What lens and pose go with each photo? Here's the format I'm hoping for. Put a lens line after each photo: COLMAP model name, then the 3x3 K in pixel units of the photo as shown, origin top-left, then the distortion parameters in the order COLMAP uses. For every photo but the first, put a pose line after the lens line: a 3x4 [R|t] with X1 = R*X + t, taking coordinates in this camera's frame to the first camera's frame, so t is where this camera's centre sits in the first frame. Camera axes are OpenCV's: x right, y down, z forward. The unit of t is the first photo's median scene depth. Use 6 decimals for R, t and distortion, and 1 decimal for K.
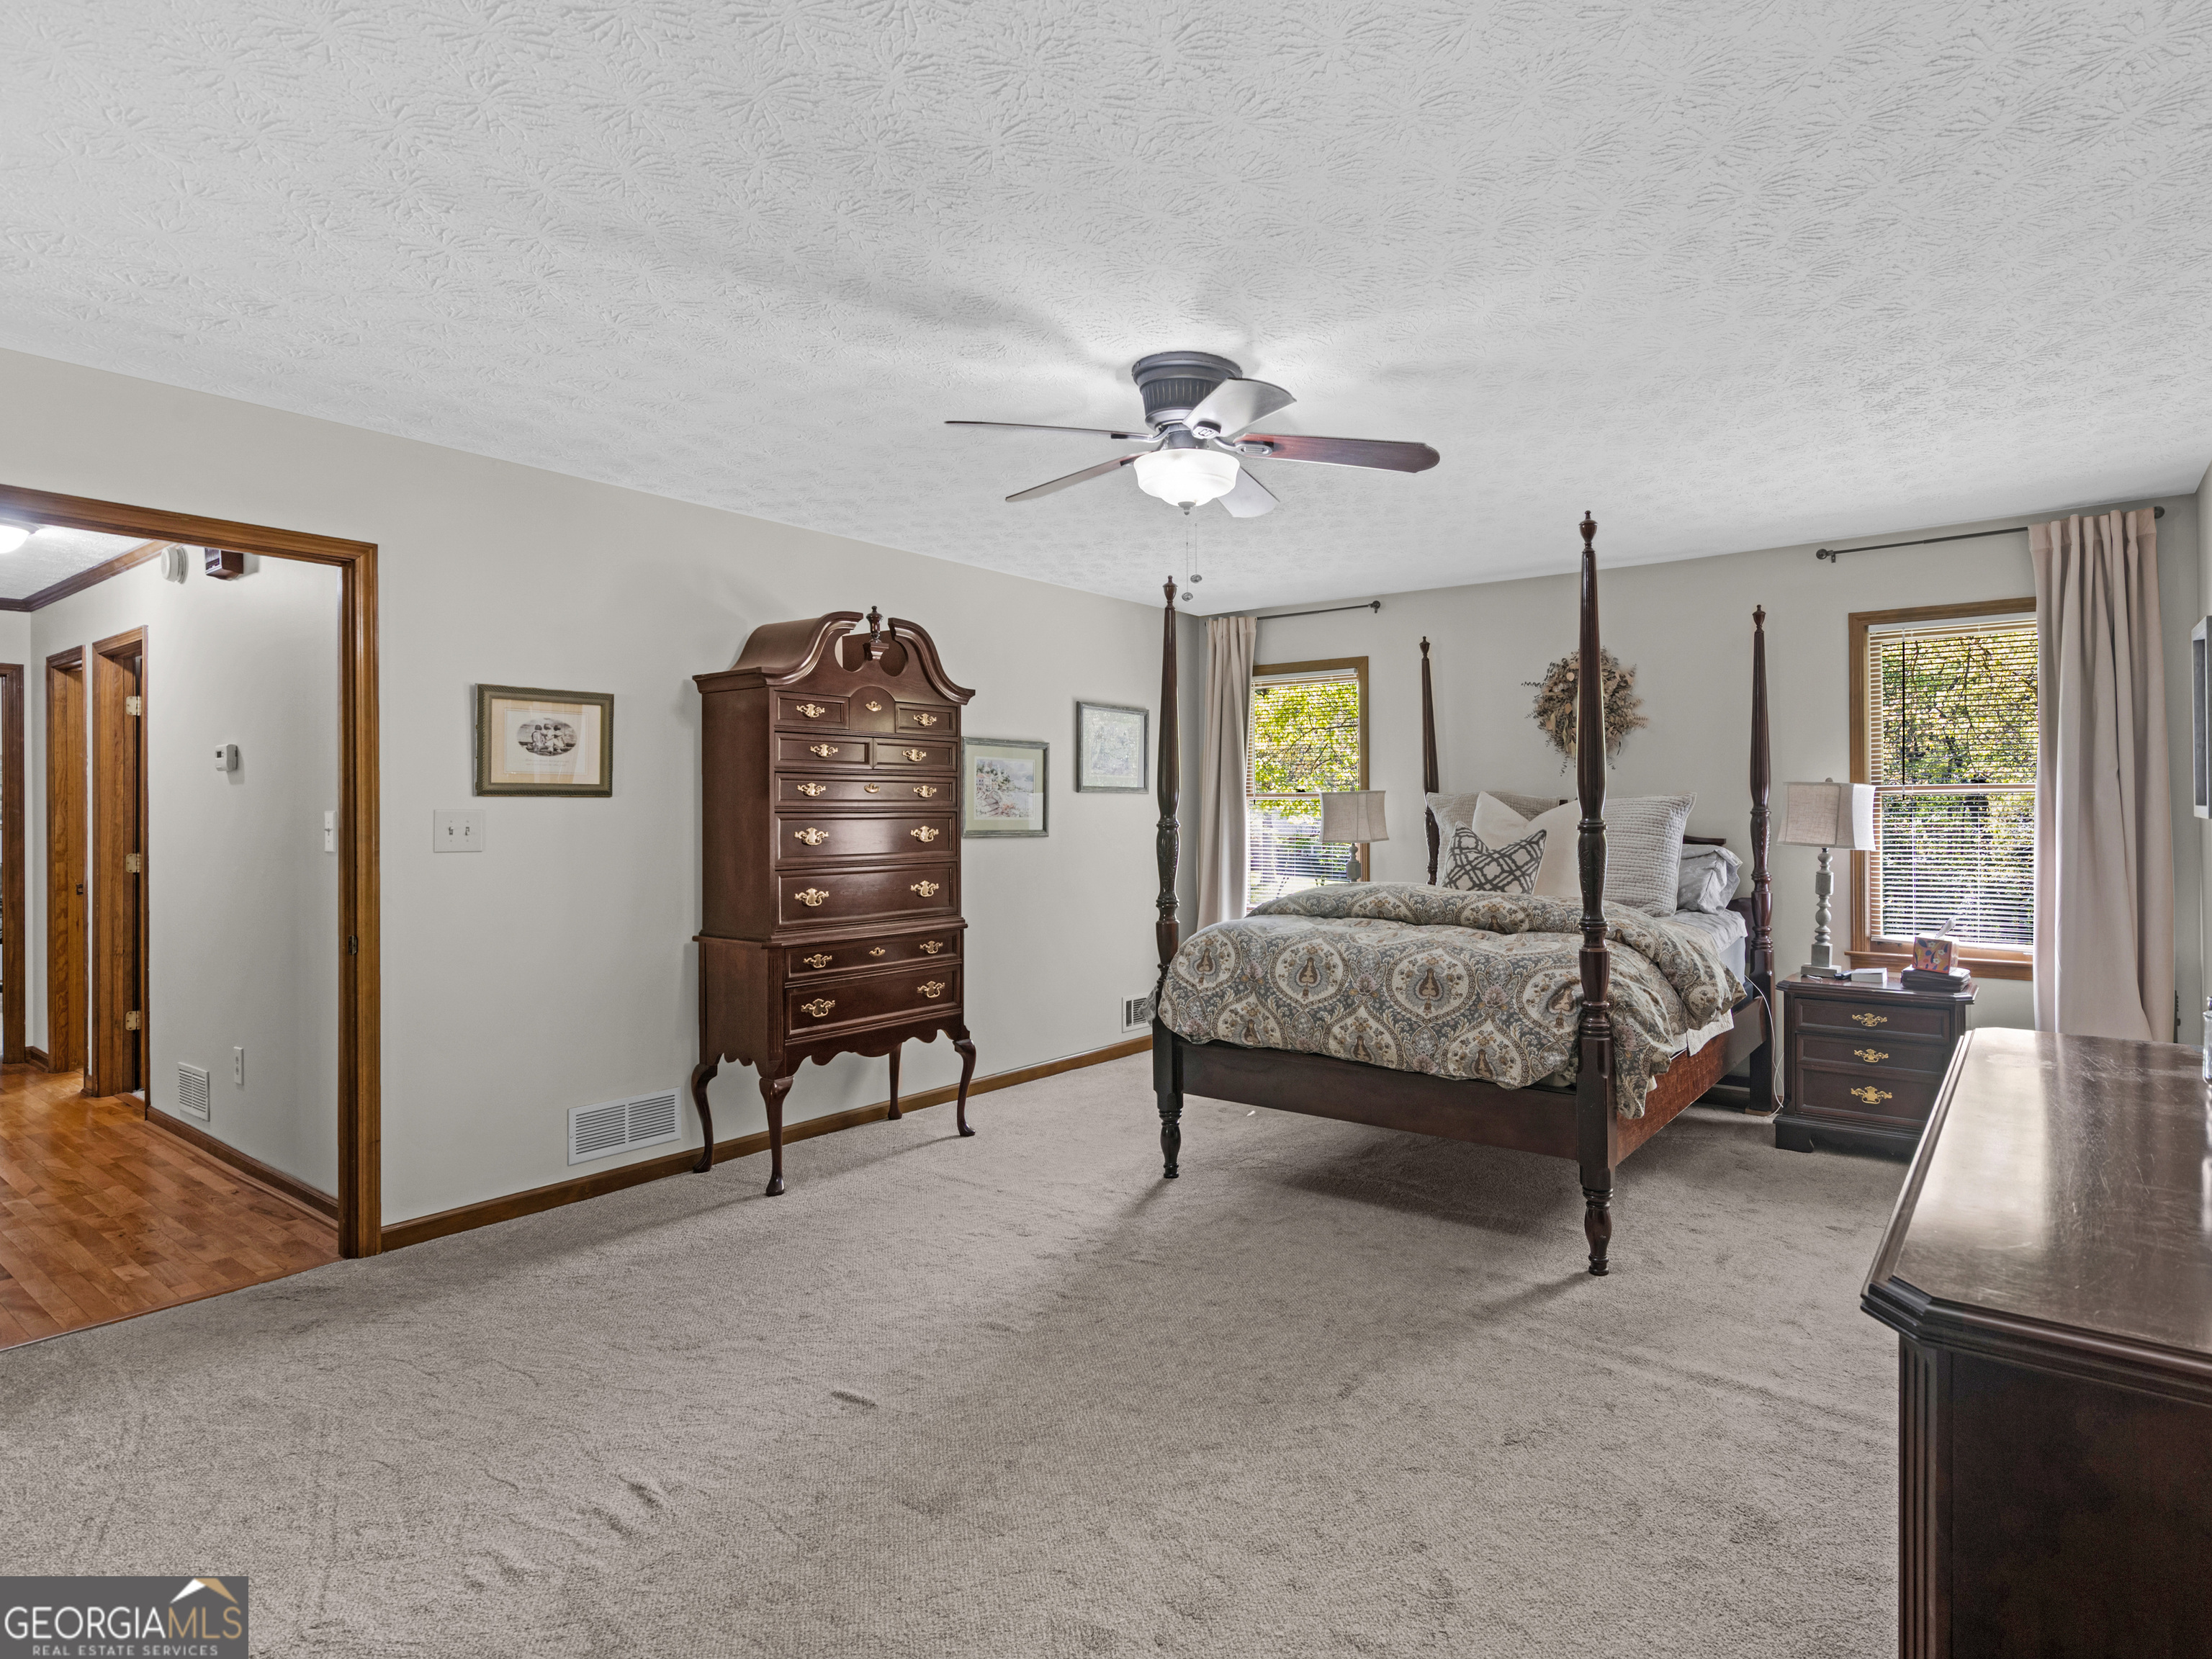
lens RADIAL K [[1115.5, 0, 1356.2], [0, 1115.5, 822.7], [0, 0, 1]] dist [0.001476, 0.000324]
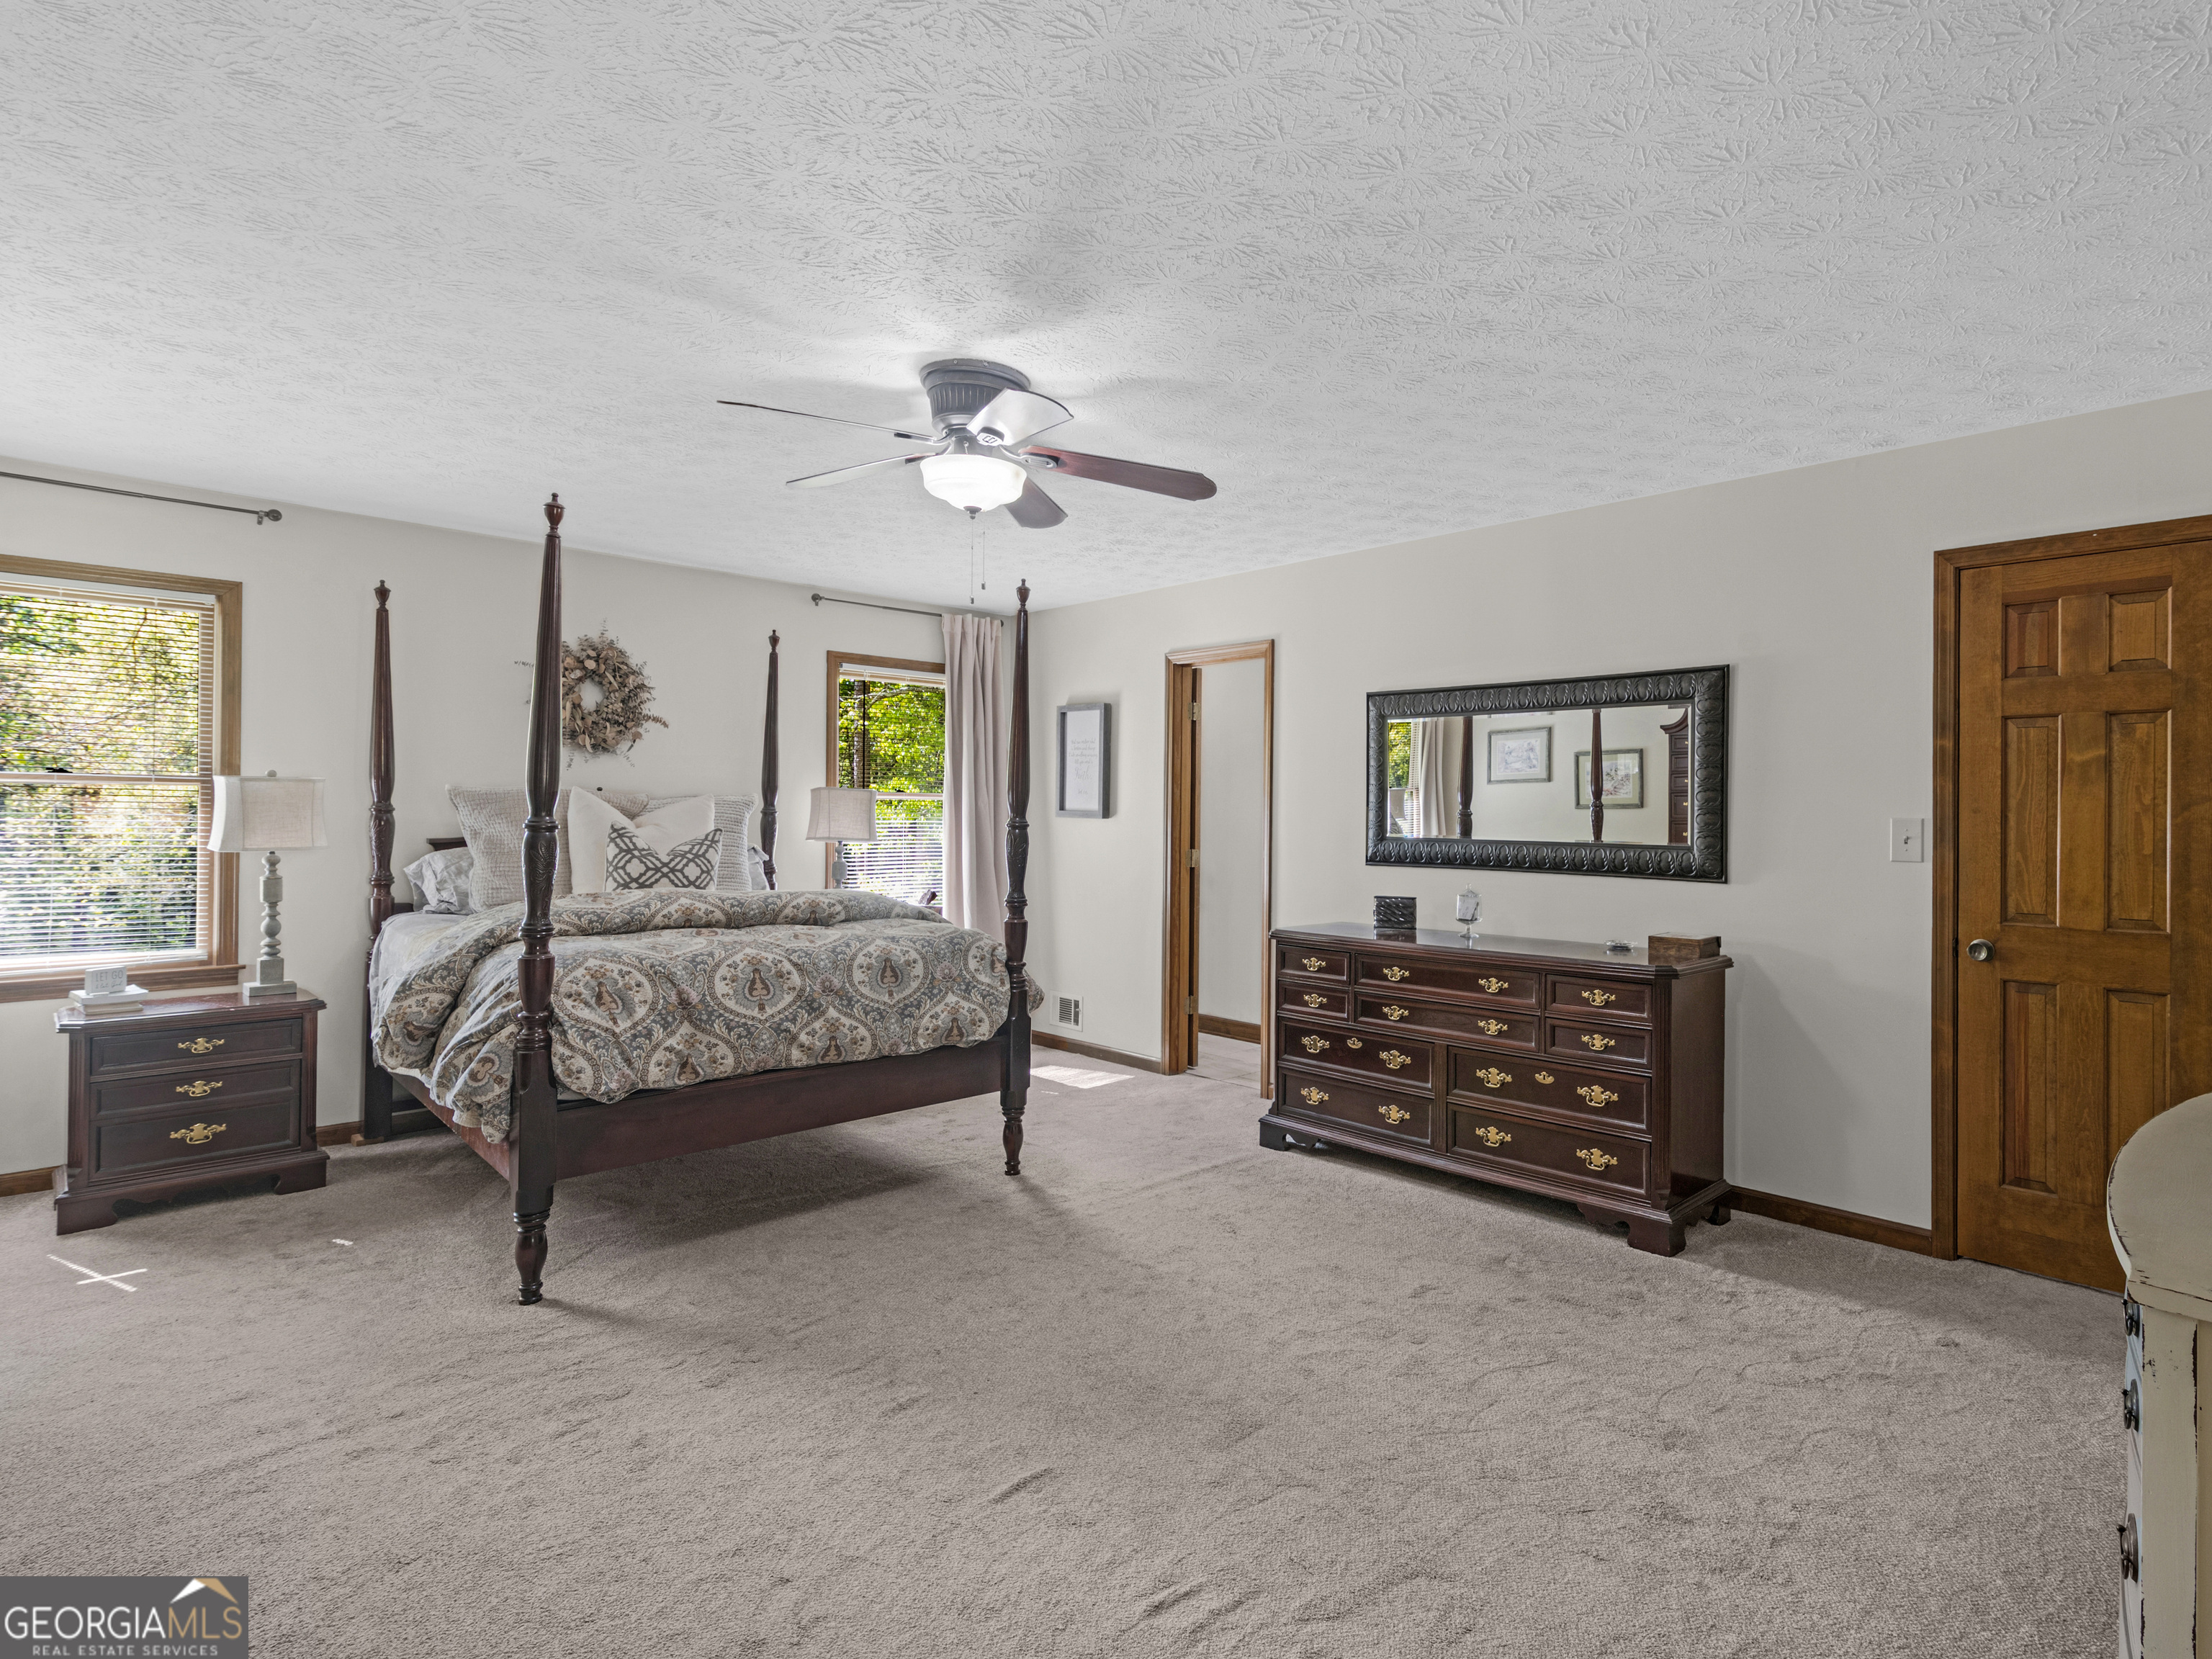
lens RADIAL K [[1148.9, 0, 1103.0], [0, 1148.9, 819.6], [0, 0, 1]] dist [-0.000215, -0.000705]
pose [[0.259313, 0.000091, 0.965793, -0.928445], [-0.000177, 1.000000, -0.000047, -0.002041], [-0.965793, -0.000159, 0.259313, 0.504958]]
